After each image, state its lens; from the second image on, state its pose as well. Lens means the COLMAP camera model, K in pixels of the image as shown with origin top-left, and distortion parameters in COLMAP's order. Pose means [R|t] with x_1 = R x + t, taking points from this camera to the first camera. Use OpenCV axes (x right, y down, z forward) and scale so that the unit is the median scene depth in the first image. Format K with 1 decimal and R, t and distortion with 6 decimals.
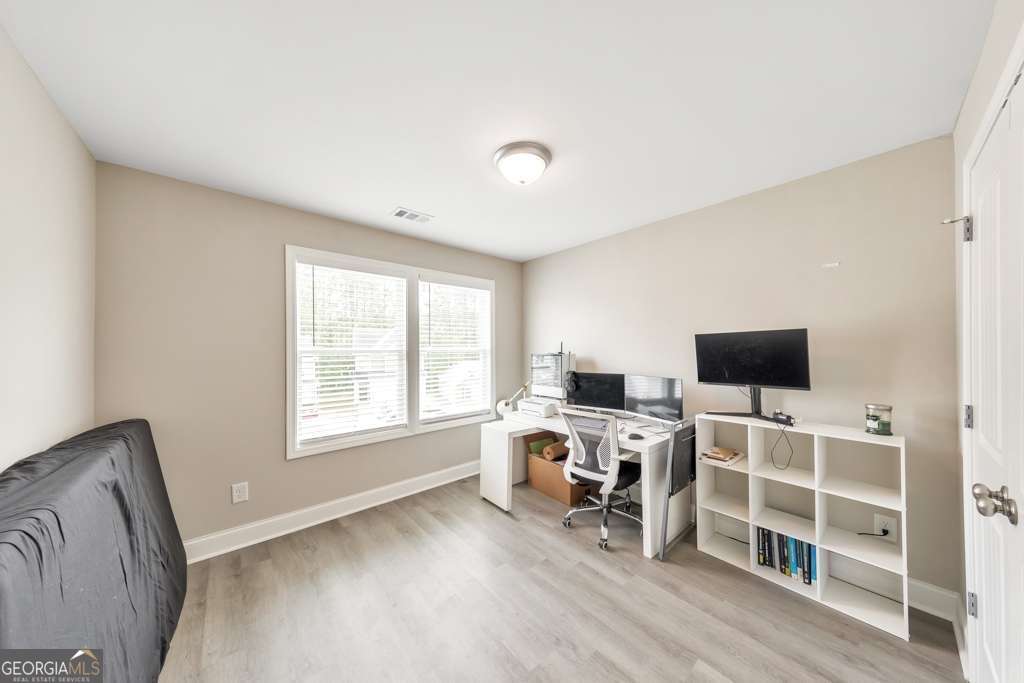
lens RADIAL K [[327.6, 0, 519.0], [0, 327.6, 348.2], [0, 0, 1]] dist [0.008579, -0.000329]
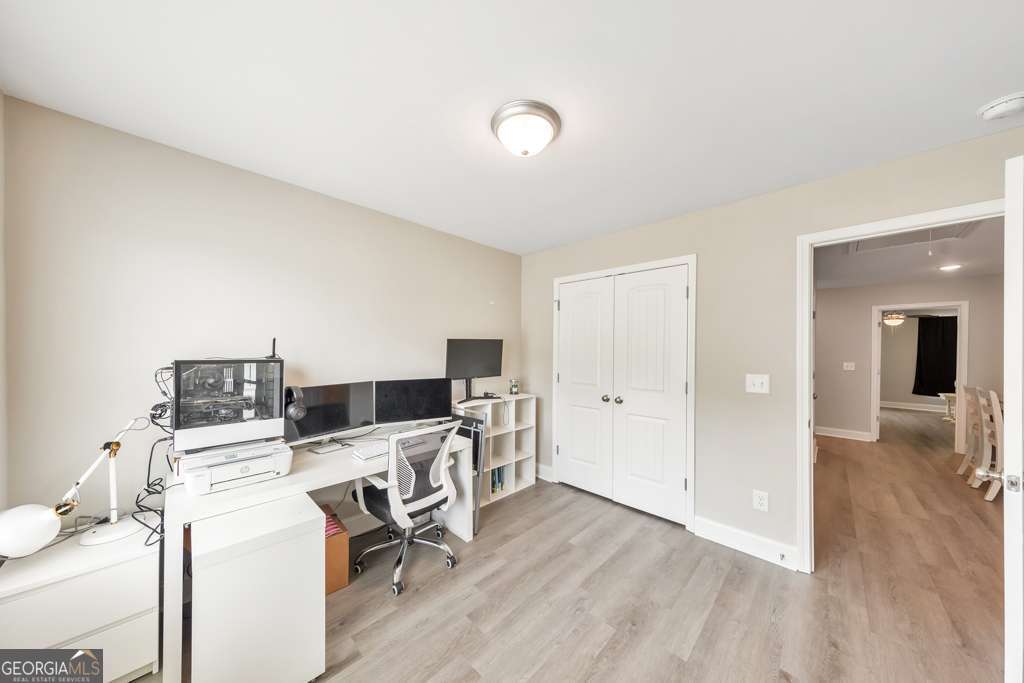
lens RADIAL K [[327.6, 0, 510.4], [0, 327.6, 355.2], [0, 0, 1]] dist [0.008579, -0.000329]
pose [[-0.080864, -0.008370, 0.996690, -0.783536], [-0.012288, 0.999897, 0.007400, 0.006772], [-0.996649, -0.011649, -0.080959, 1.066540]]
